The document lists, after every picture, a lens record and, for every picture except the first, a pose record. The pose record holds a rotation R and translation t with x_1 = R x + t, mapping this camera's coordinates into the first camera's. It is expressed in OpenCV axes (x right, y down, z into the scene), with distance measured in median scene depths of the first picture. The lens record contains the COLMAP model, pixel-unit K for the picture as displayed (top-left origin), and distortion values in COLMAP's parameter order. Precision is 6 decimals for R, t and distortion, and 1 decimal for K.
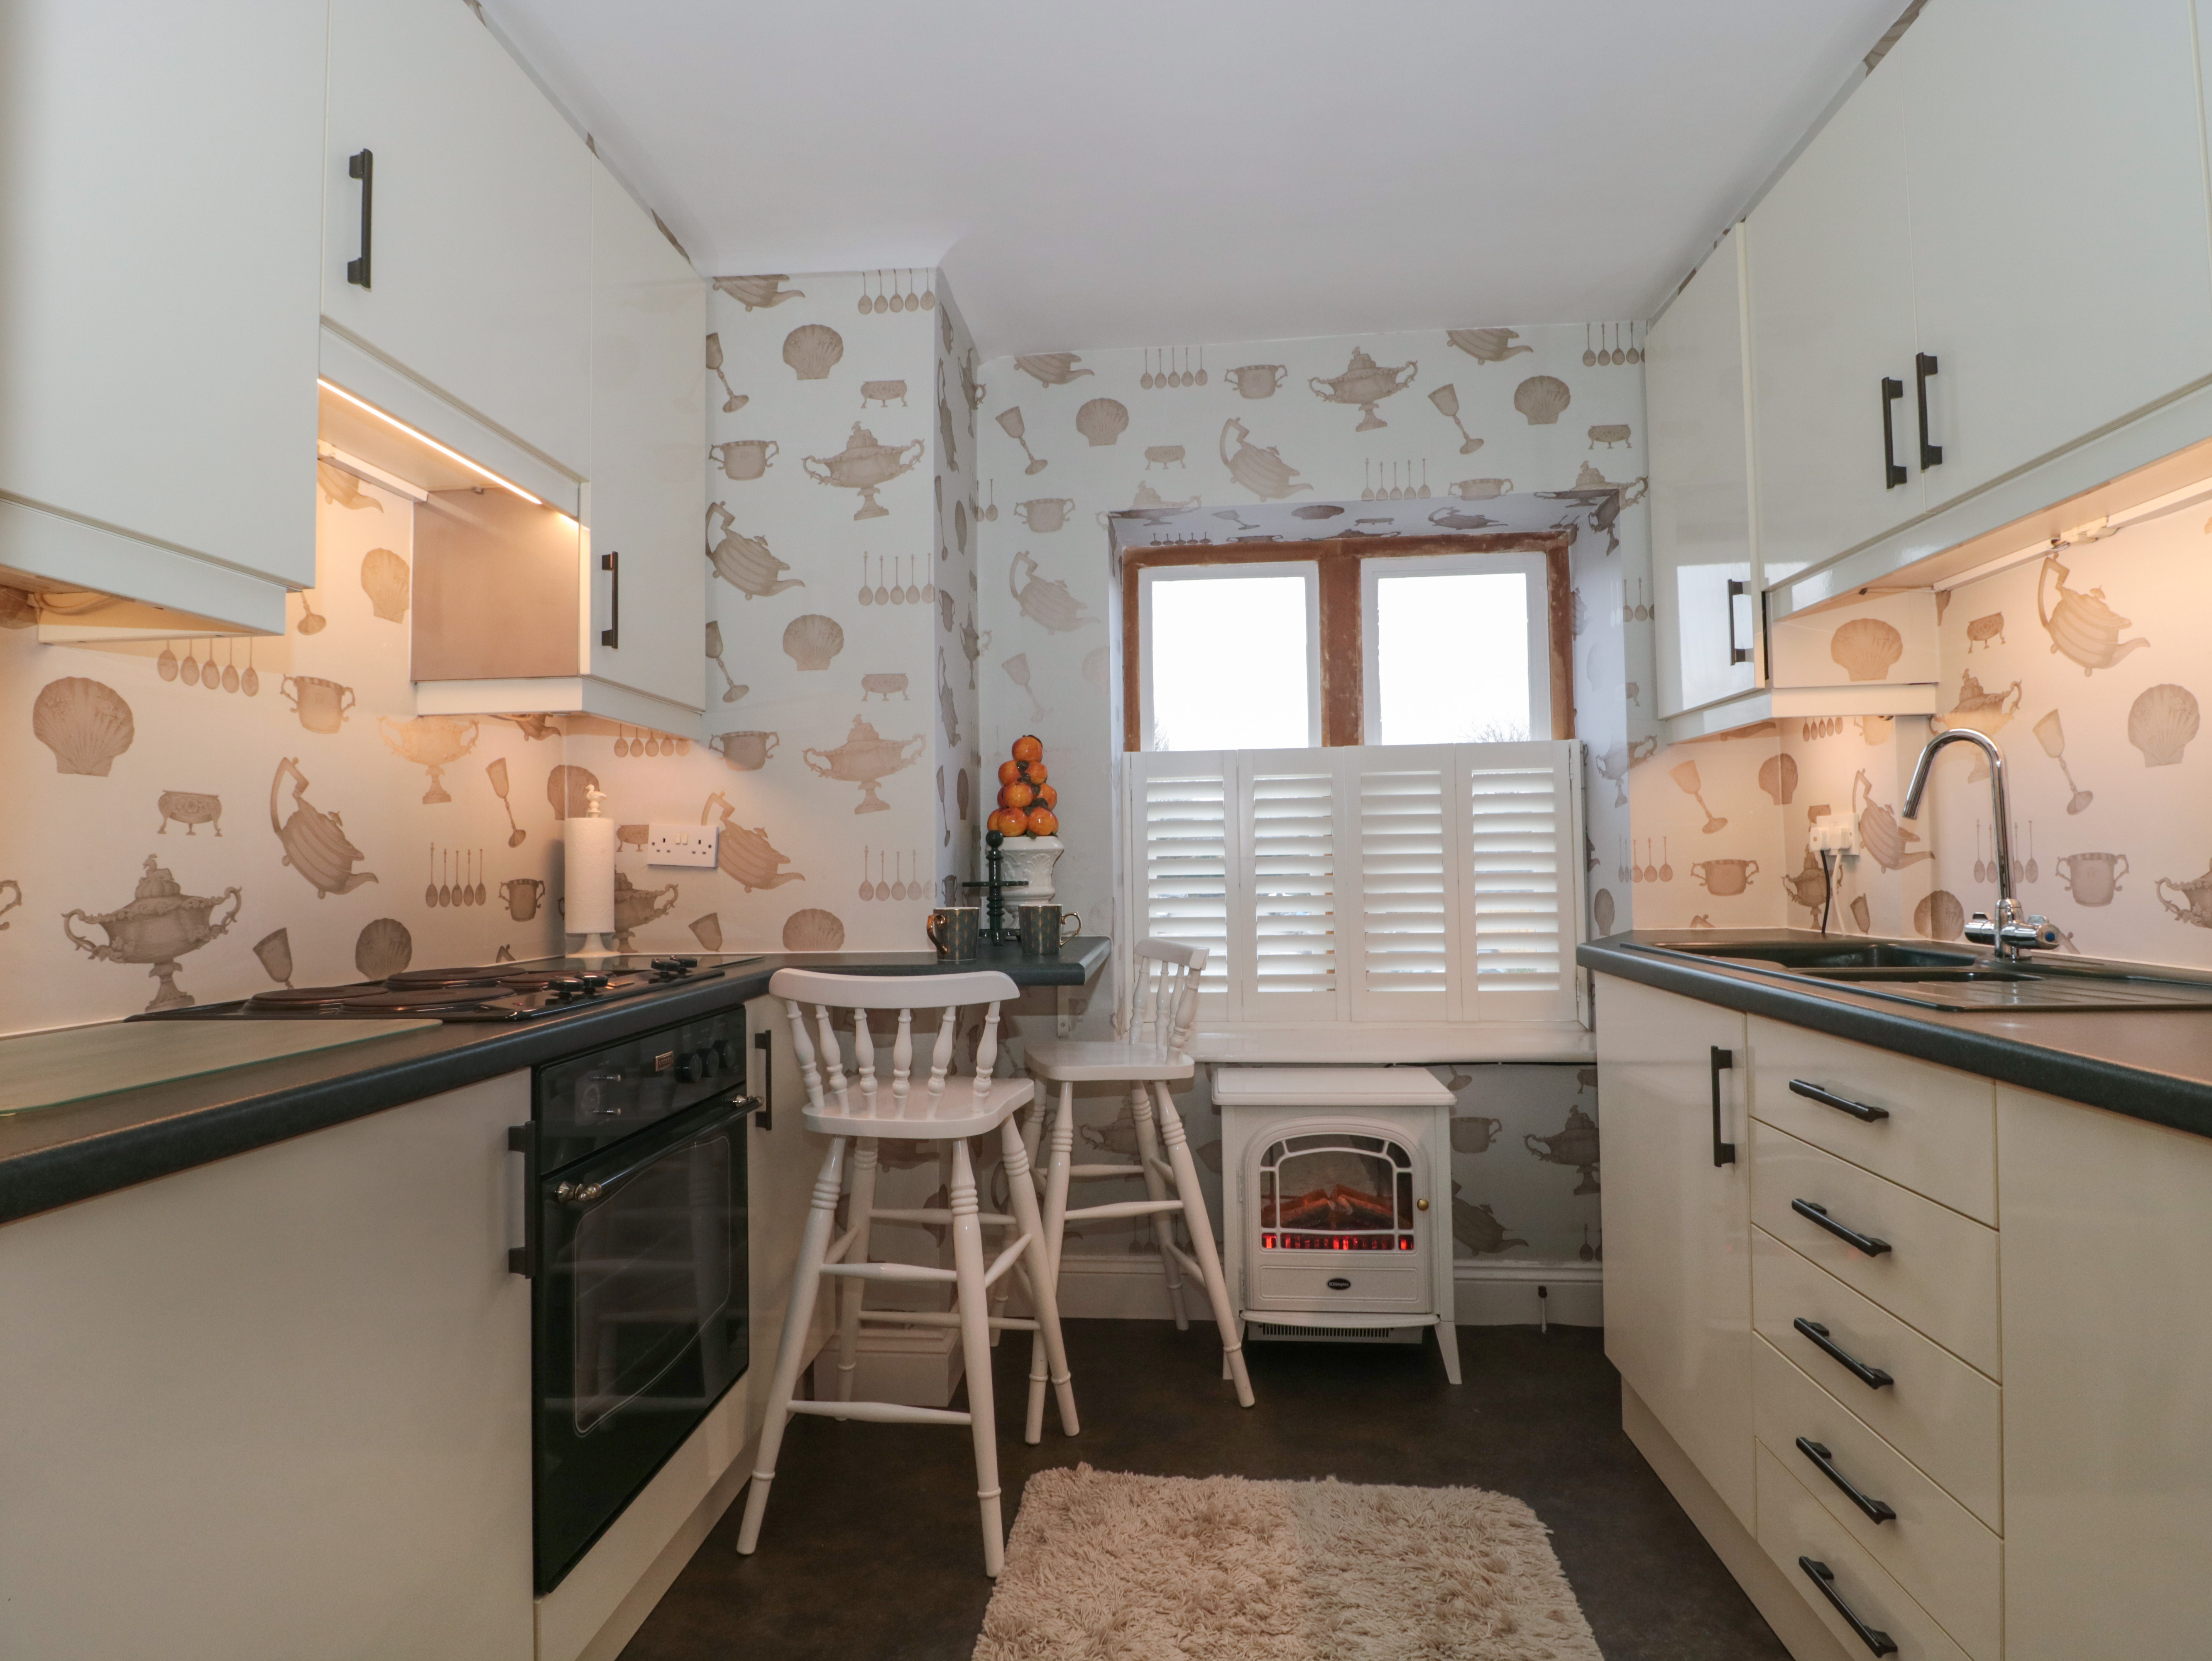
lens RADIAL K [[1151.5, 0, 1107.4], [0, 1151.5, 823.3], [0, 0, 1]] dist [0.004917, -0.015982]
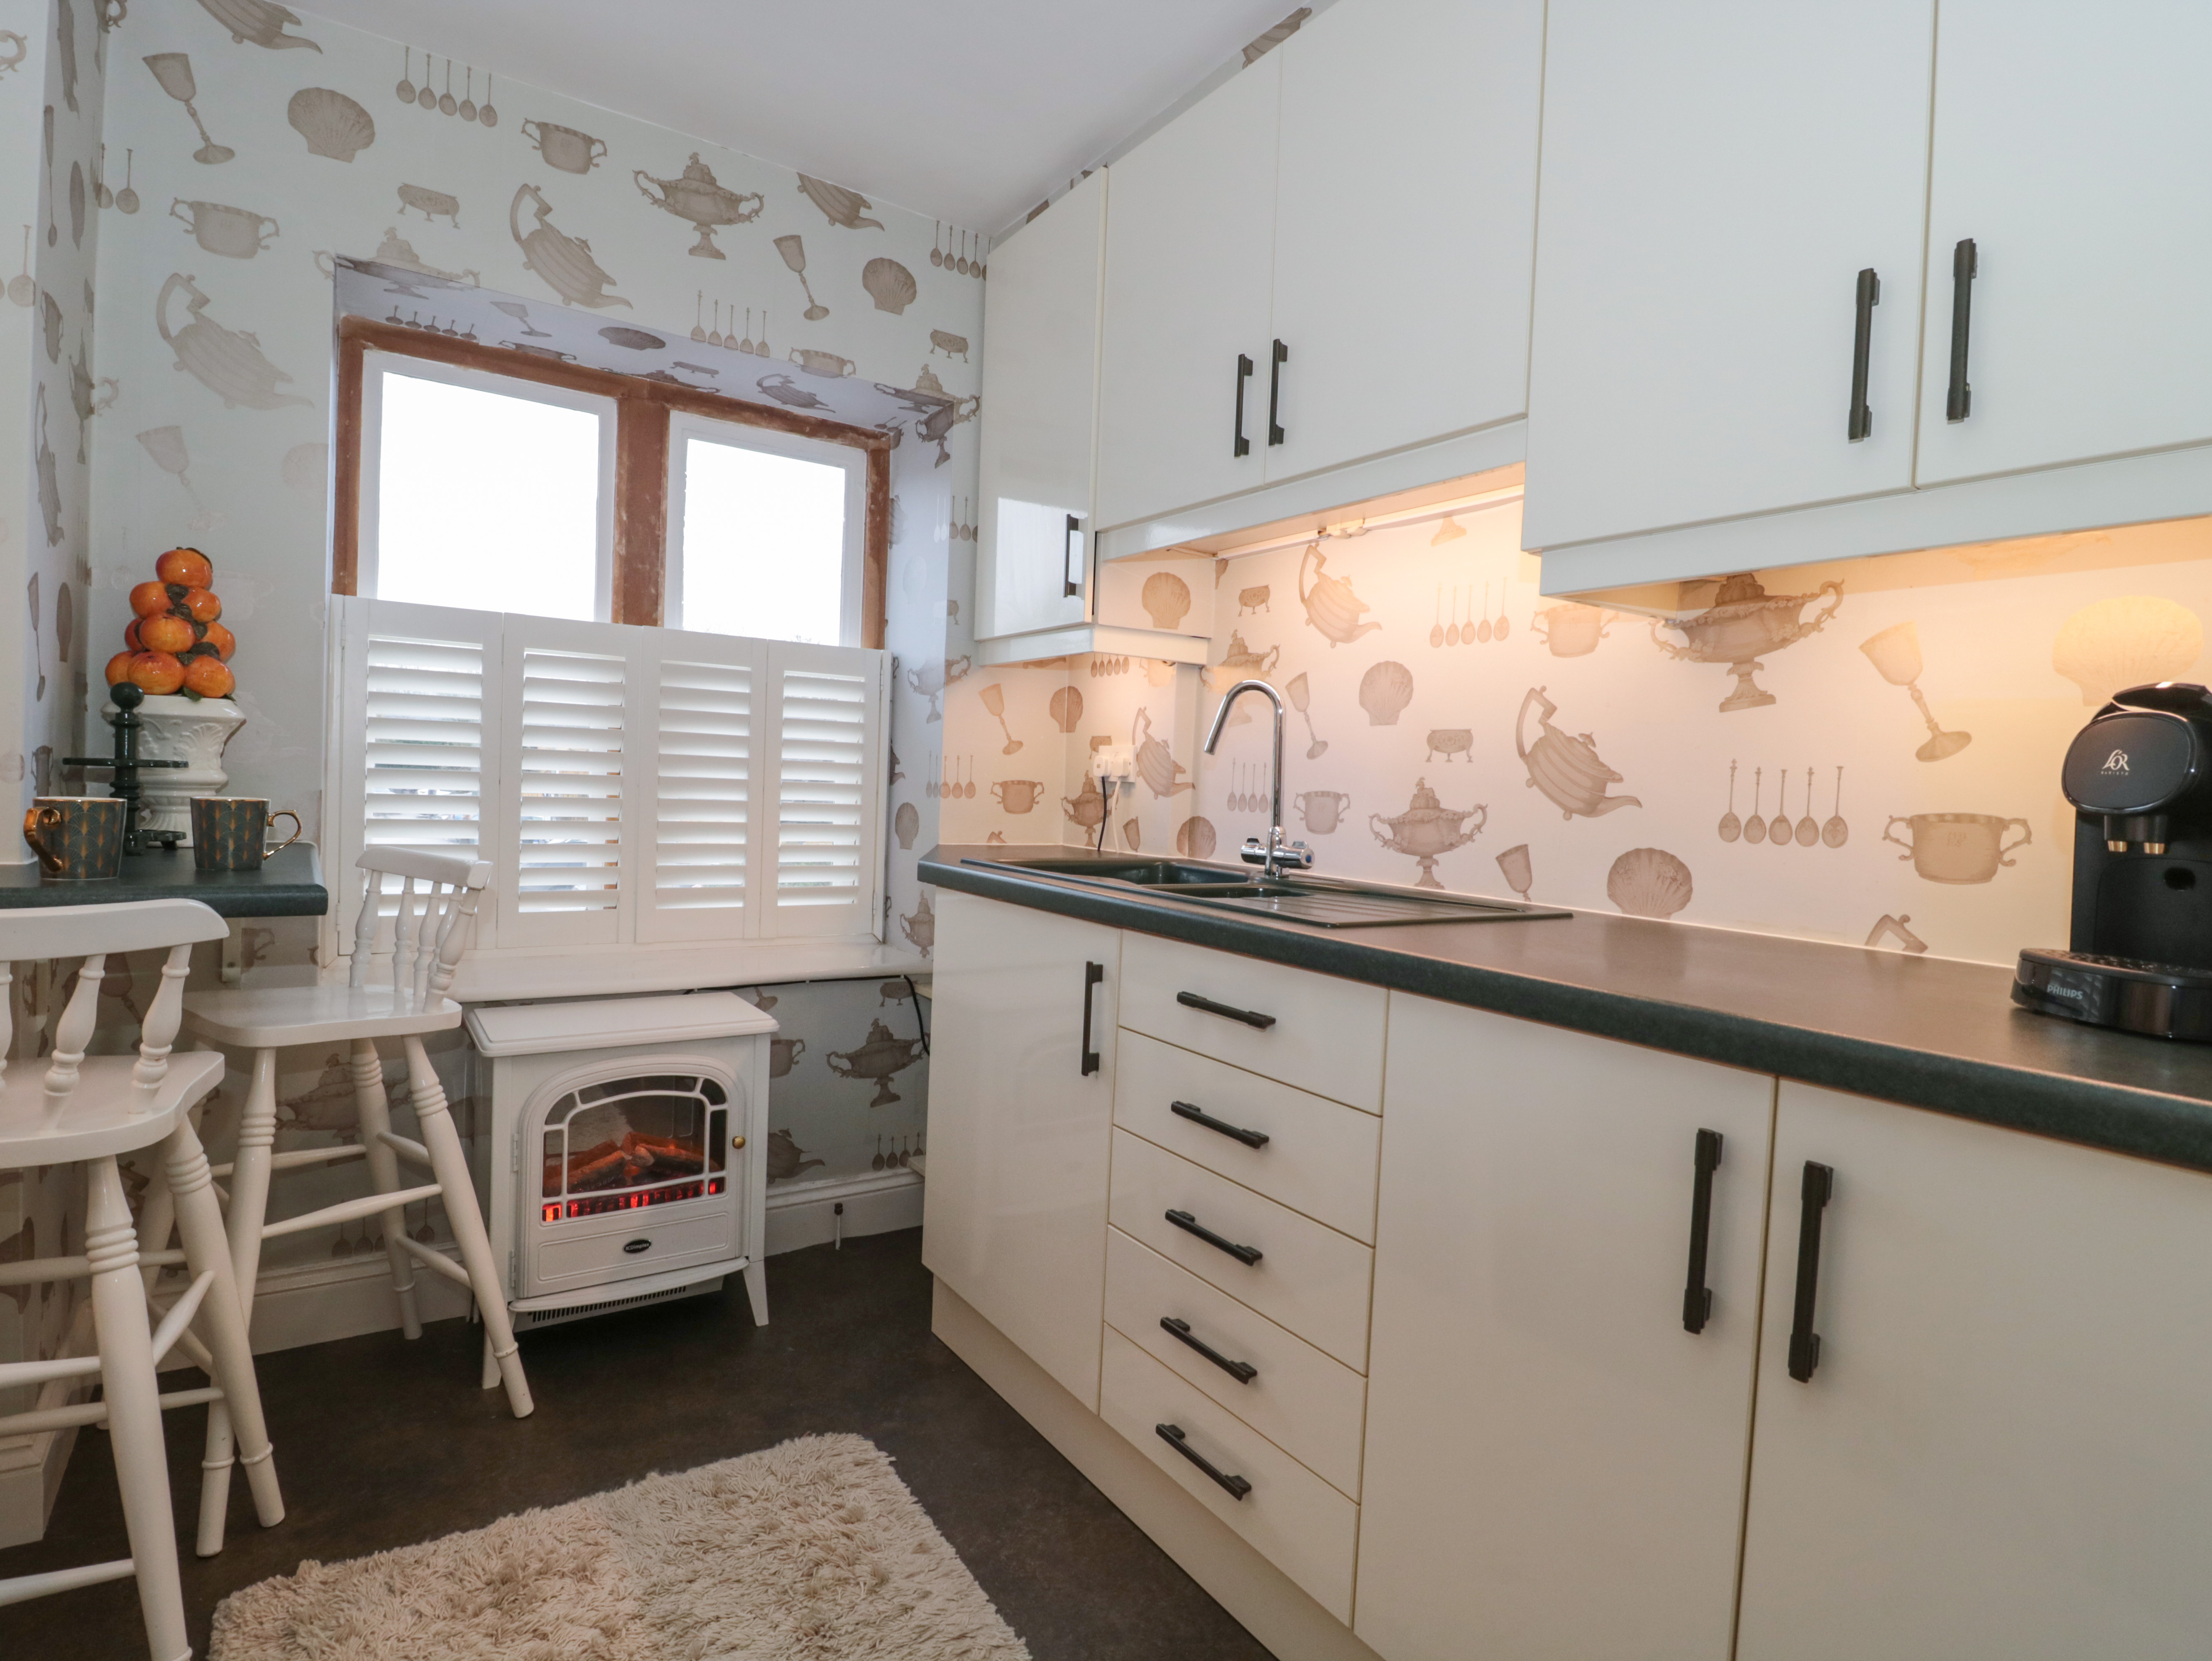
lens RADIAL K [[1151.5, 0, 1107.4], [0, 1151.5, 823.3], [0, 0, 1]] dist [0.004917, -0.015982]
pose [[0.775370, 0.025821, 0.630979, -0.079382], [-0.076780, 0.995606, 0.053607, 0.008530], [-0.626822, -0.090012, 0.773945, 0.133055]]
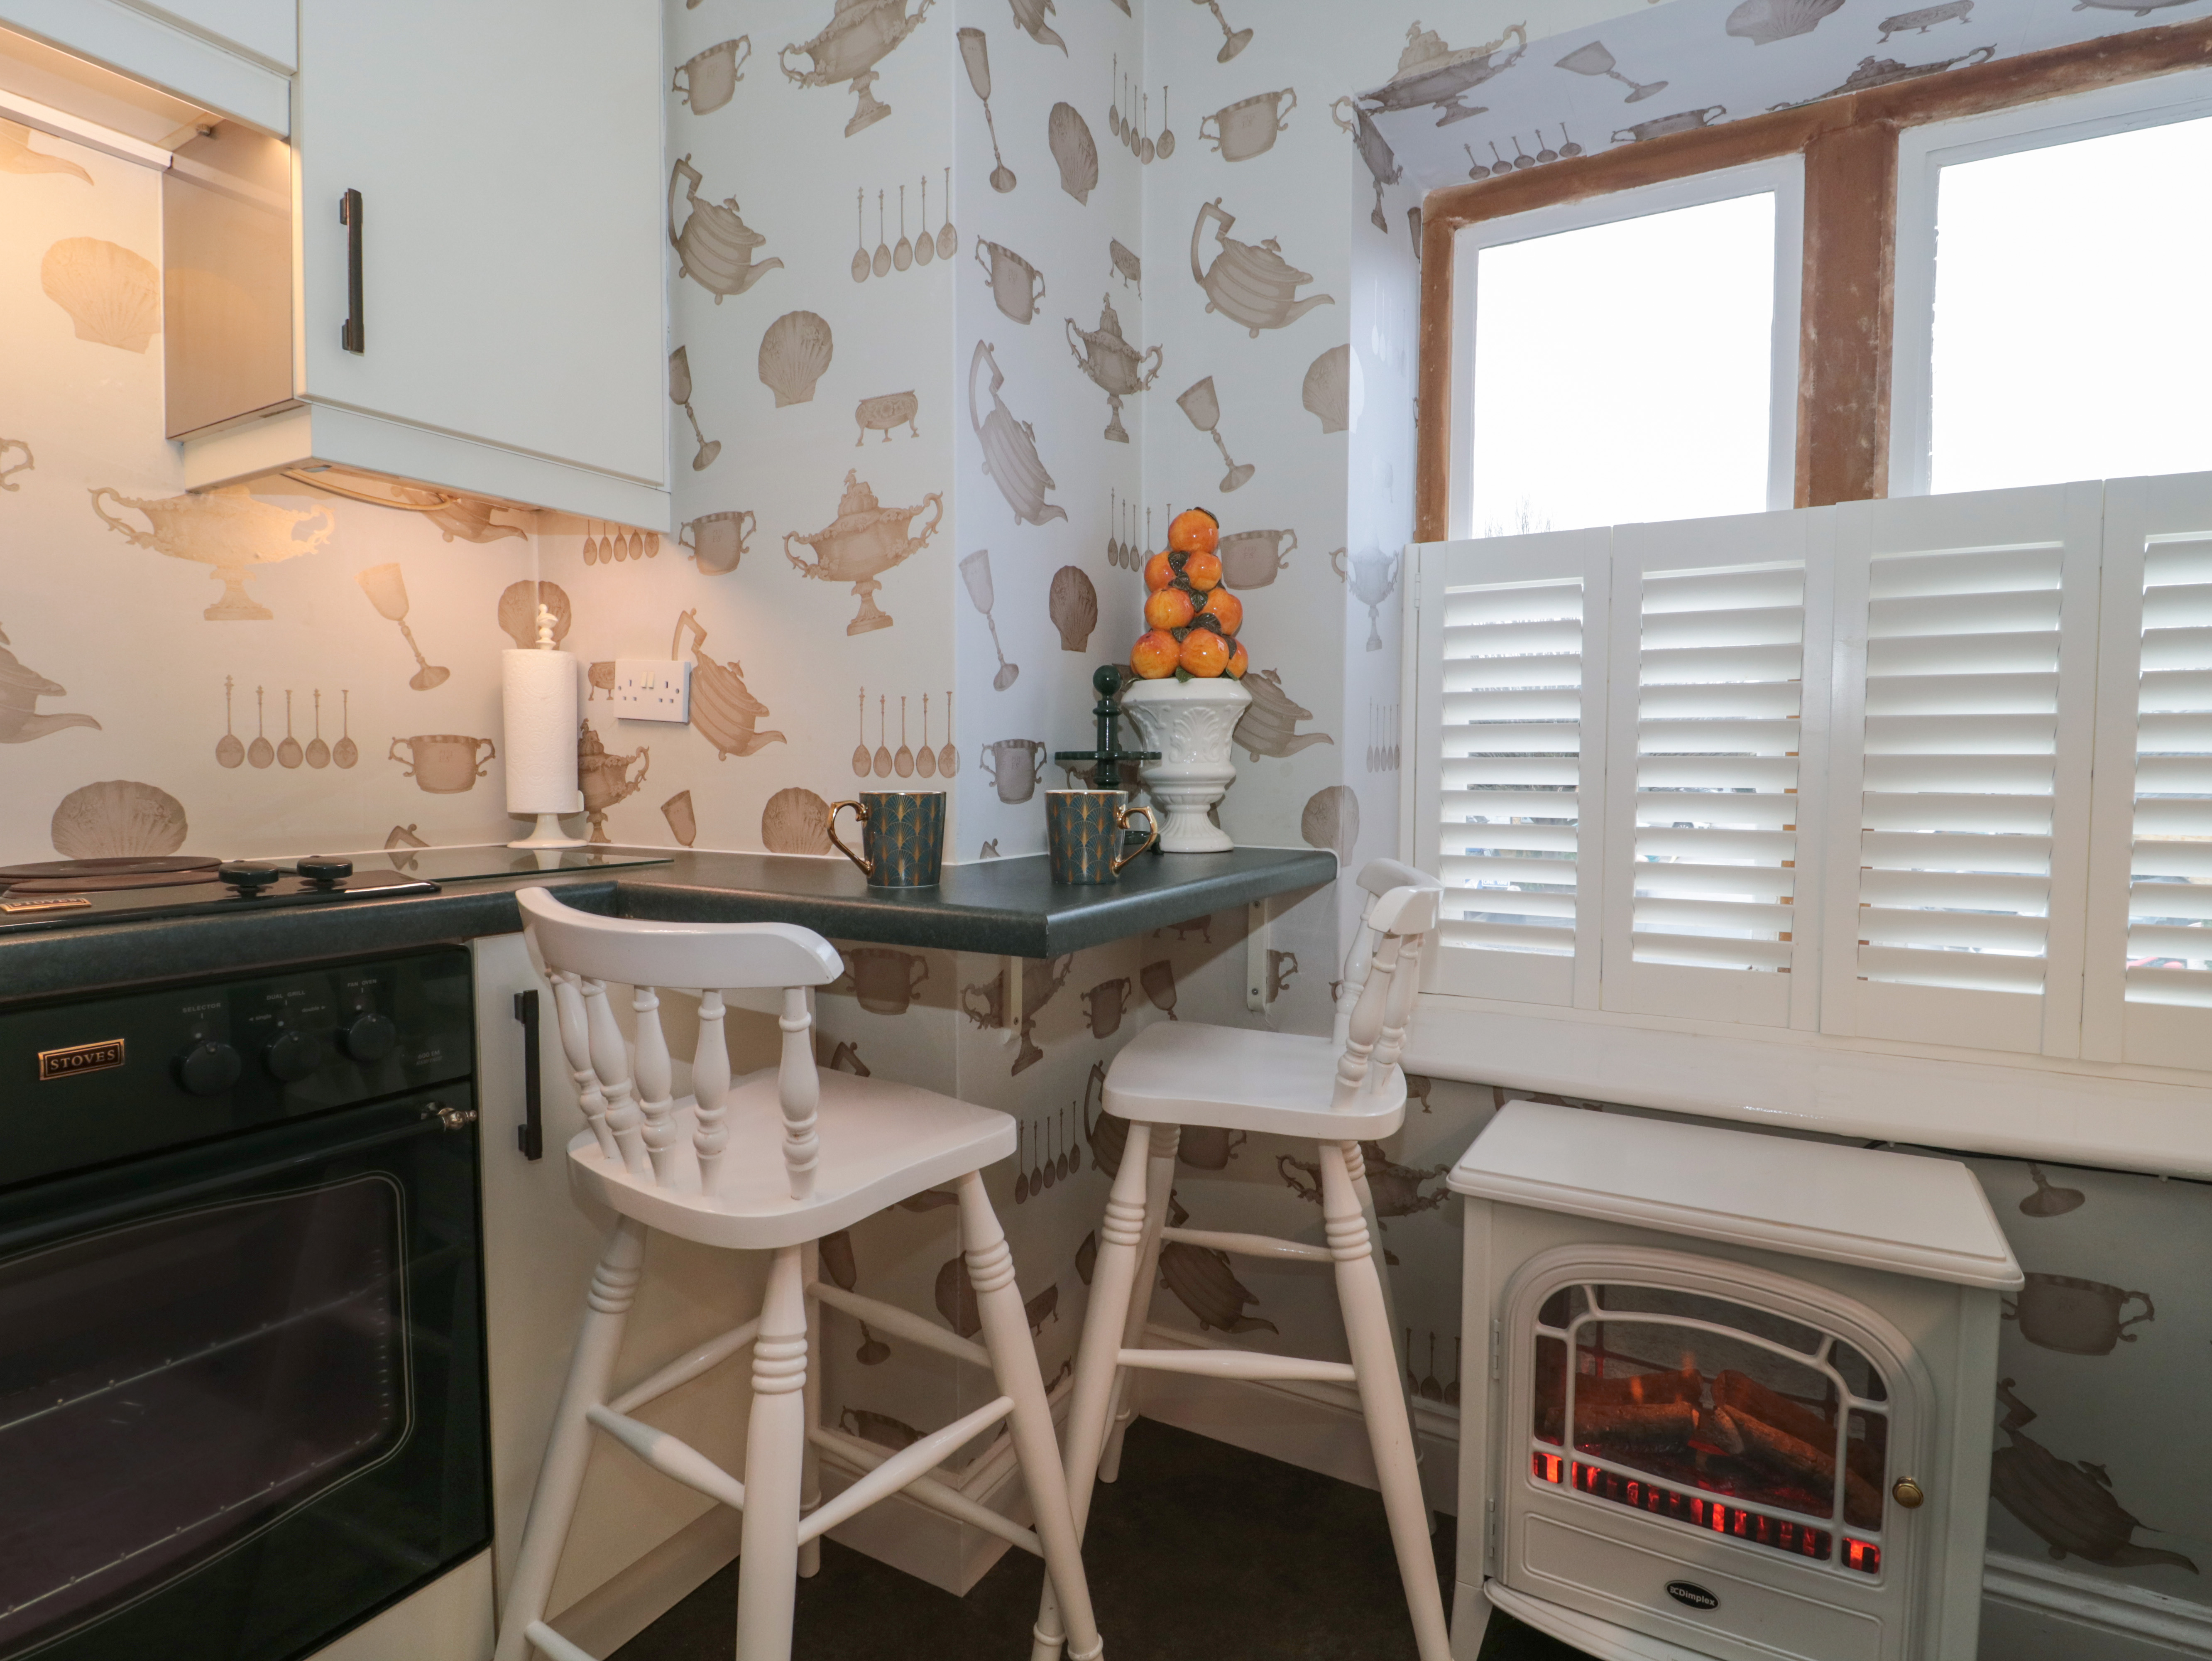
lens RADIAL K [[1151.5, 0, 1107.4], [0, 1151.5, 823.3], [0, 0, 1]] dist [0.004917, -0.015982]
pose [[0.906610, 0.040532, -0.420019, 0.165650], [-0.000385, 0.995455, 0.095229, 0.032499], [0.421970, -0.086174, 0.902505, 0.487473]]
